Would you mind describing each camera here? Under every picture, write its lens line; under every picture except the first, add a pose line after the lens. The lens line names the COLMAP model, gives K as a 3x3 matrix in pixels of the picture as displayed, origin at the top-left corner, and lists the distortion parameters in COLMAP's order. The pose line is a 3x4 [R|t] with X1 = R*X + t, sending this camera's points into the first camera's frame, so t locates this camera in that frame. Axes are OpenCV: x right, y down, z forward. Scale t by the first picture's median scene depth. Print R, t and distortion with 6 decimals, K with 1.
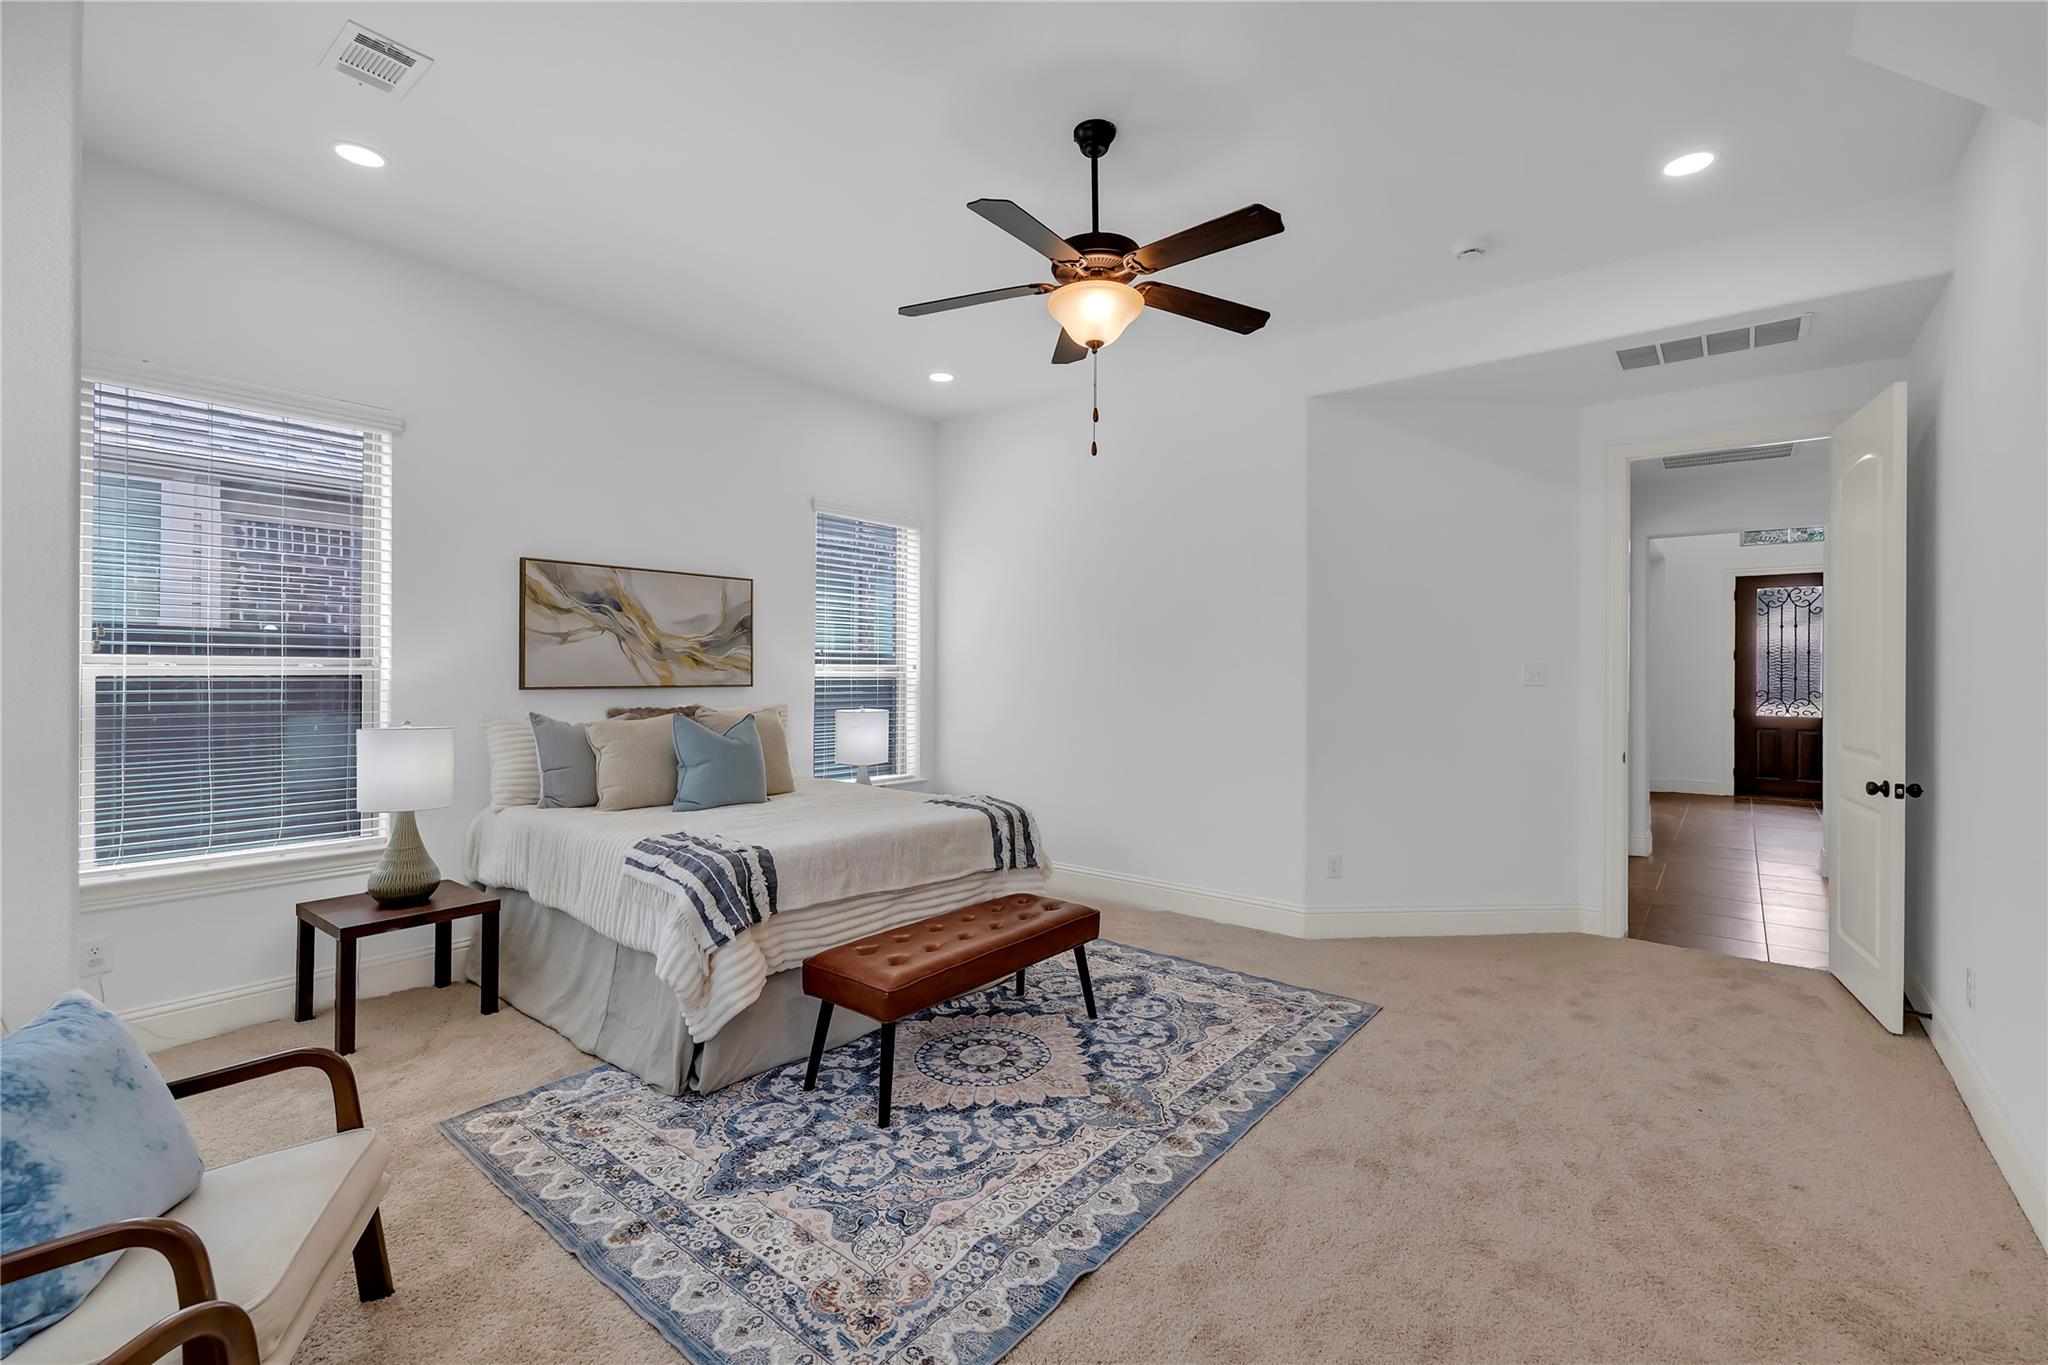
lens RADIAL K [[893.2, 0, 1024.0], [0, 893.2, 682.5], [0, 0, 1]] dist [0.001824, 0.000166]
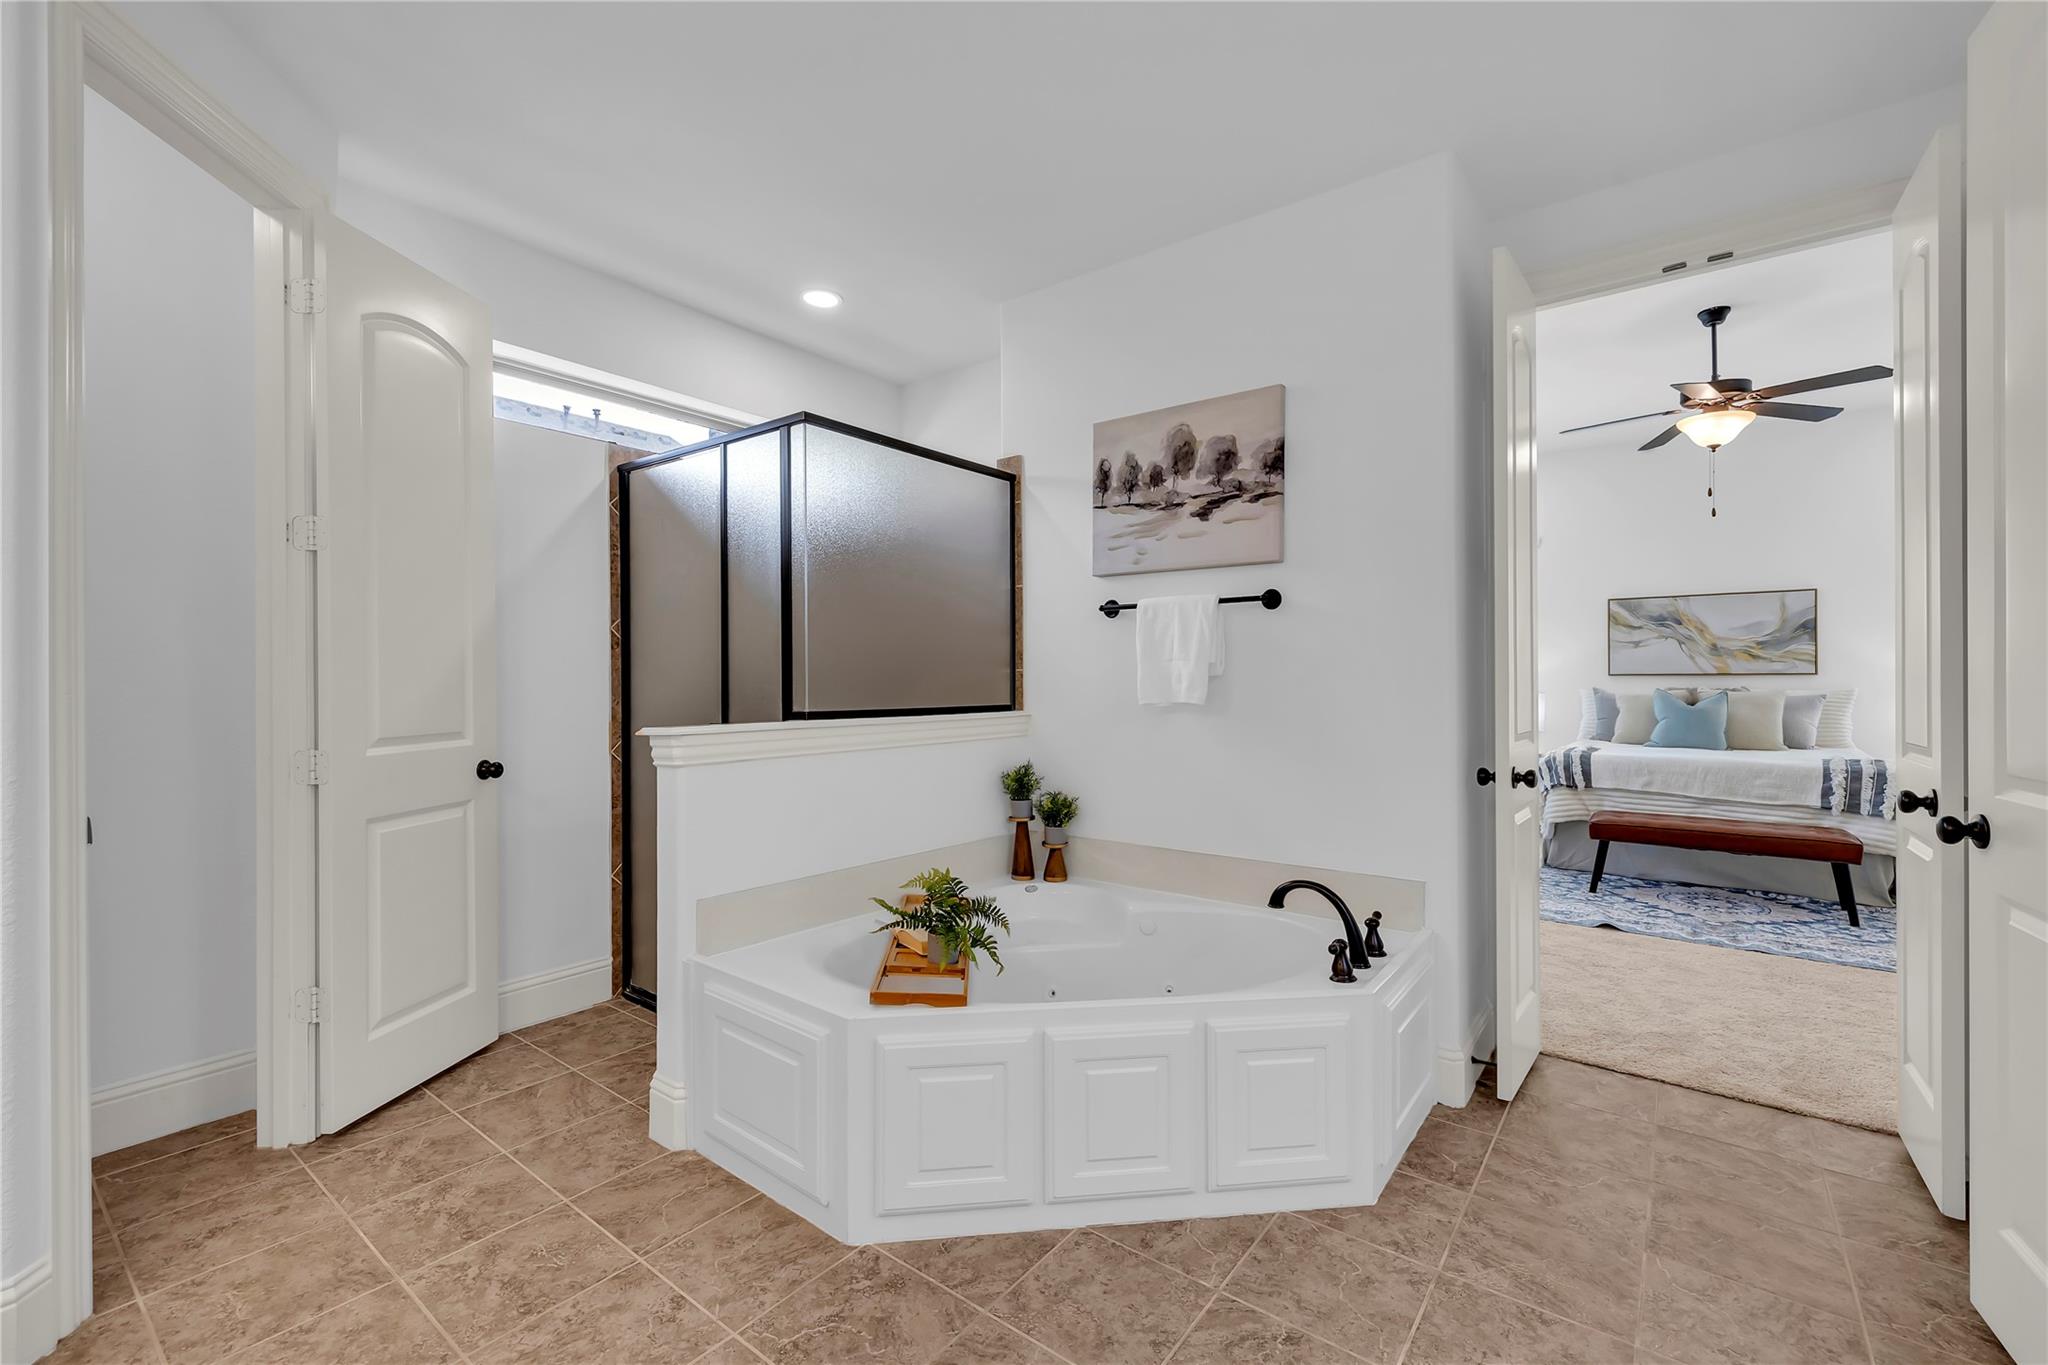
lens RADIAL K [[856.3, 0, 1024.0], [0, 856.3, 682.5], [0, 0, 1]] dist [0.001505, 0.000007]
pose [[0.032928, -0.002588, -0.999454, 1.553207], [-0.010625, 0.999939, -0.002939, 0.055836], [0.999401, 0.010716, 0.032898, -0.266057]]
